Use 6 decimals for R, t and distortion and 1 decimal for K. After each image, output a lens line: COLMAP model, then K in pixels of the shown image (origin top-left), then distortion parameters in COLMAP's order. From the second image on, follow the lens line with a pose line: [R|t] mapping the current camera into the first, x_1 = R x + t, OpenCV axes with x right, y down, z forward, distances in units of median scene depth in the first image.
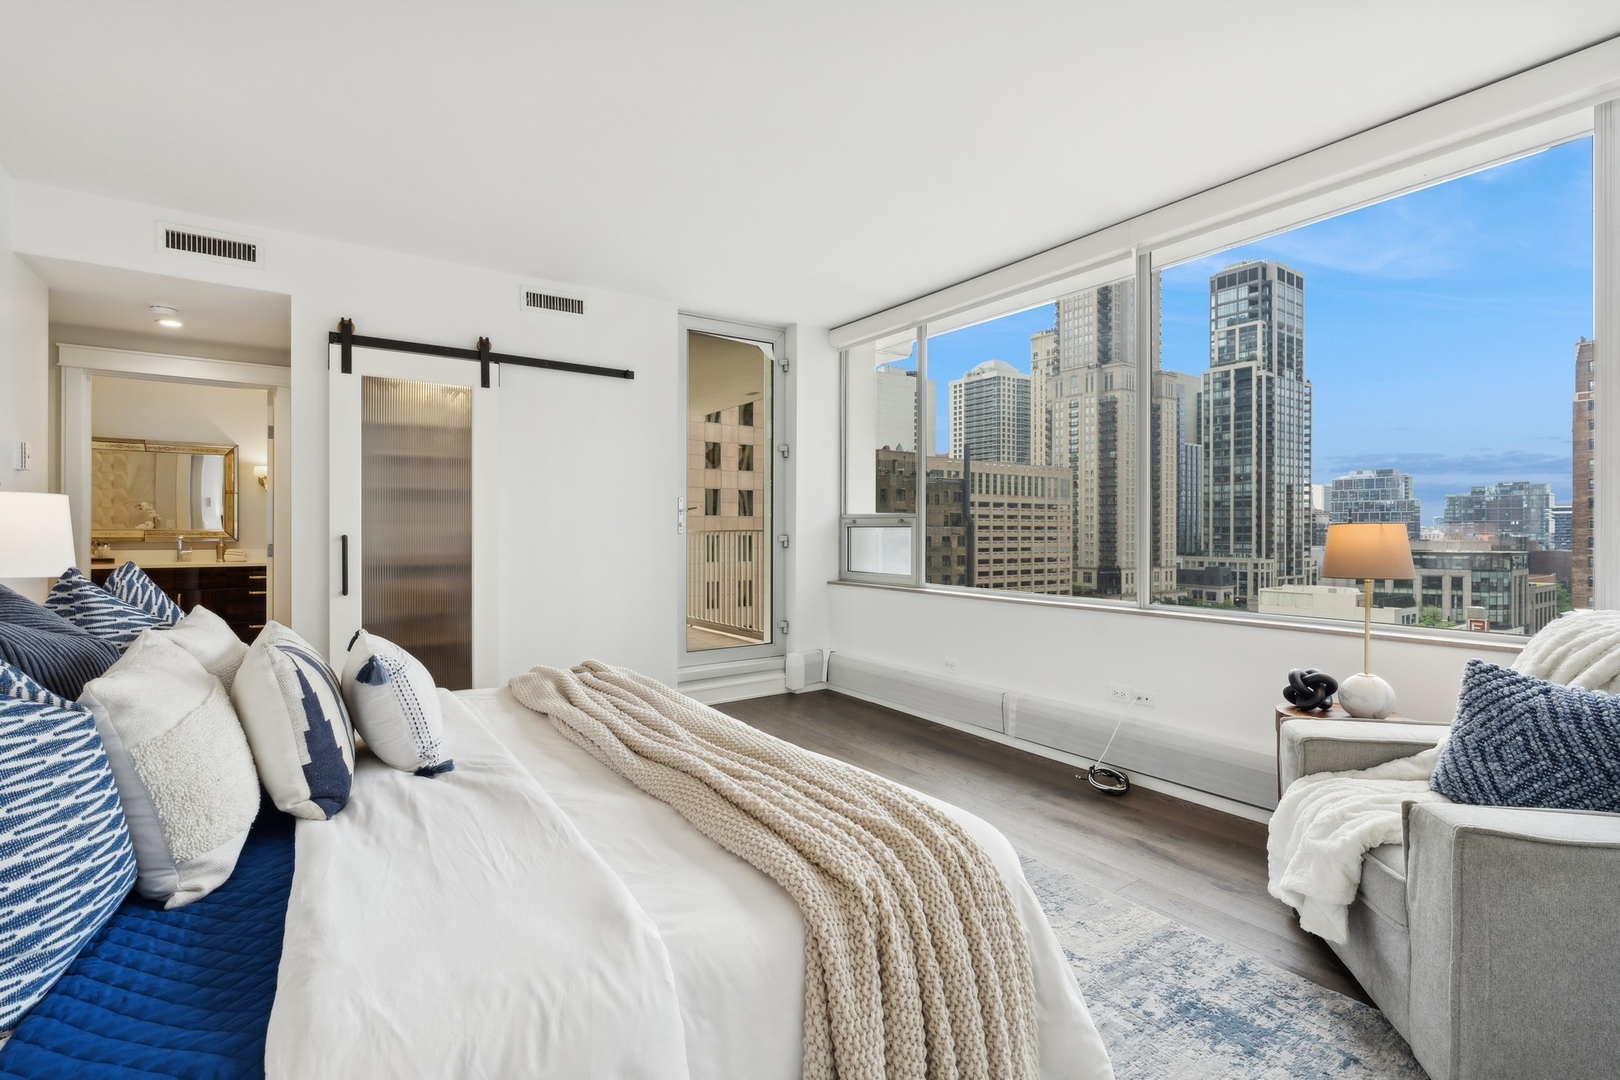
lens RADIAL K [[741.9, 0, 804.5], [0, 741.9, 528.7], [0, 0, 1]] dist [-0.009750, 0.002411]
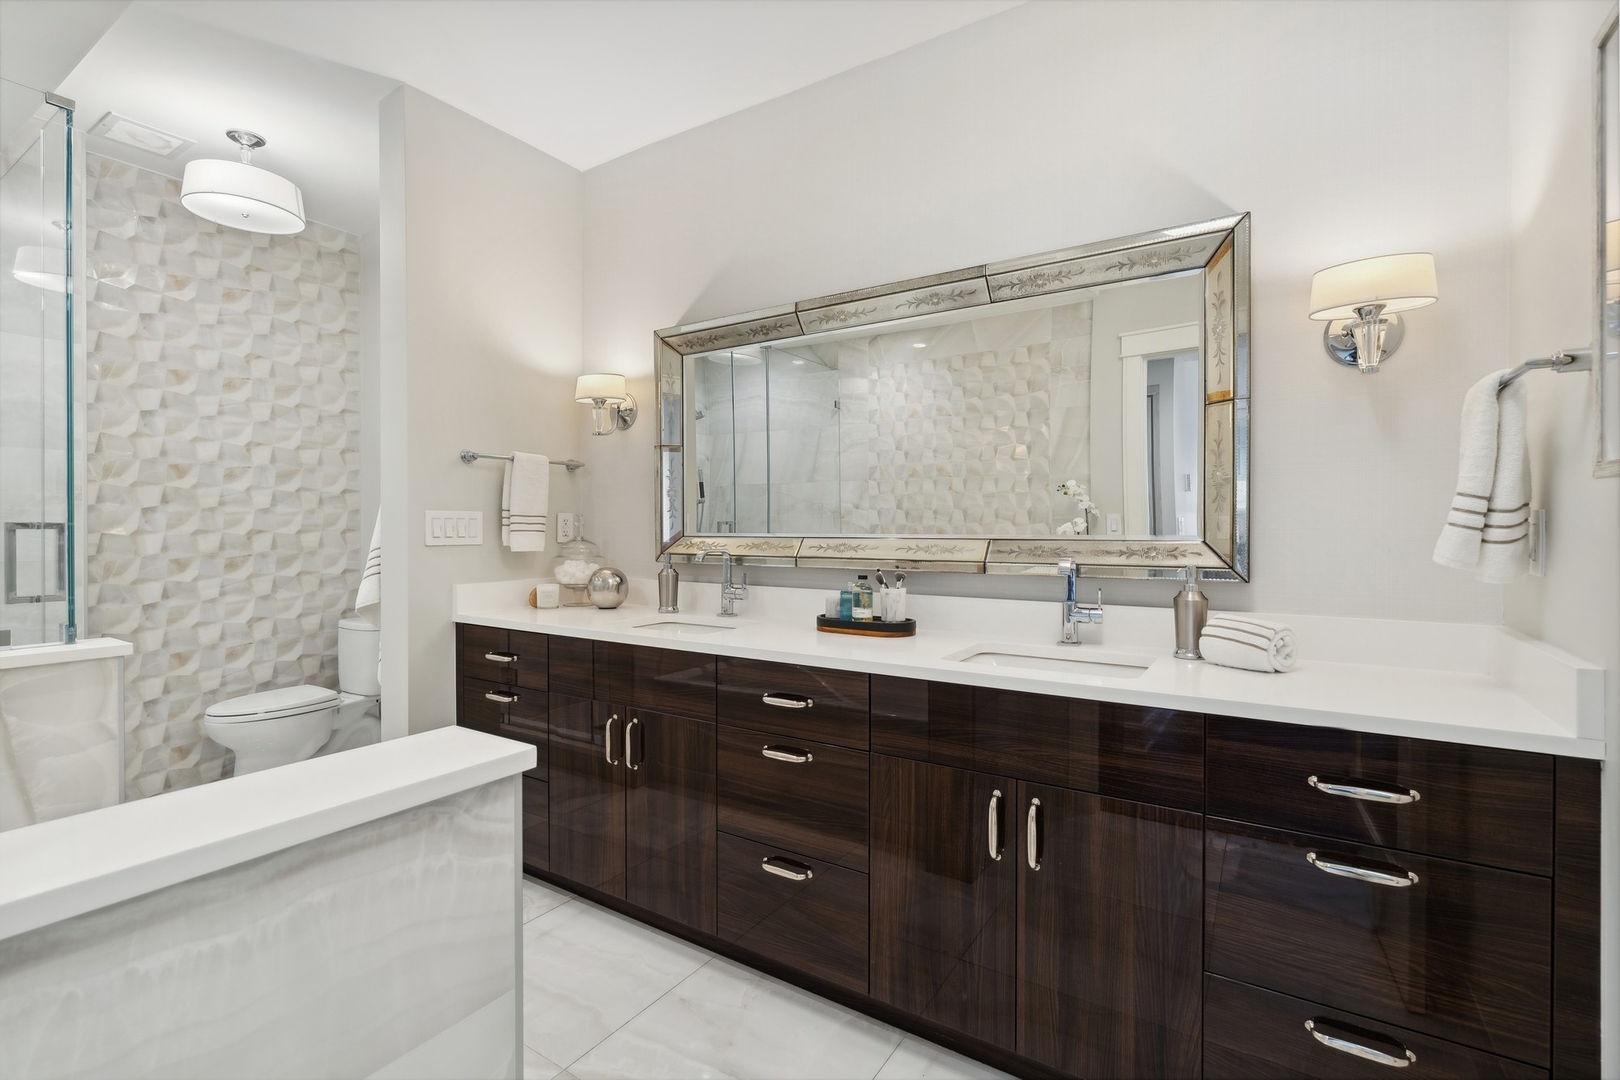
lens RADIAL K [[741.9, 0, 803.8], [0, 741.9, 532.4], [0, 0, 1]] dist [-0.009750, 0.002411]
pose [[0.373272, 0.007080, -0.927695, -0.585890], [-0.004085, 0.999974, 0.005988, -0.002753], [0.927713, 0.001555, 0.373291, 0.759017]]
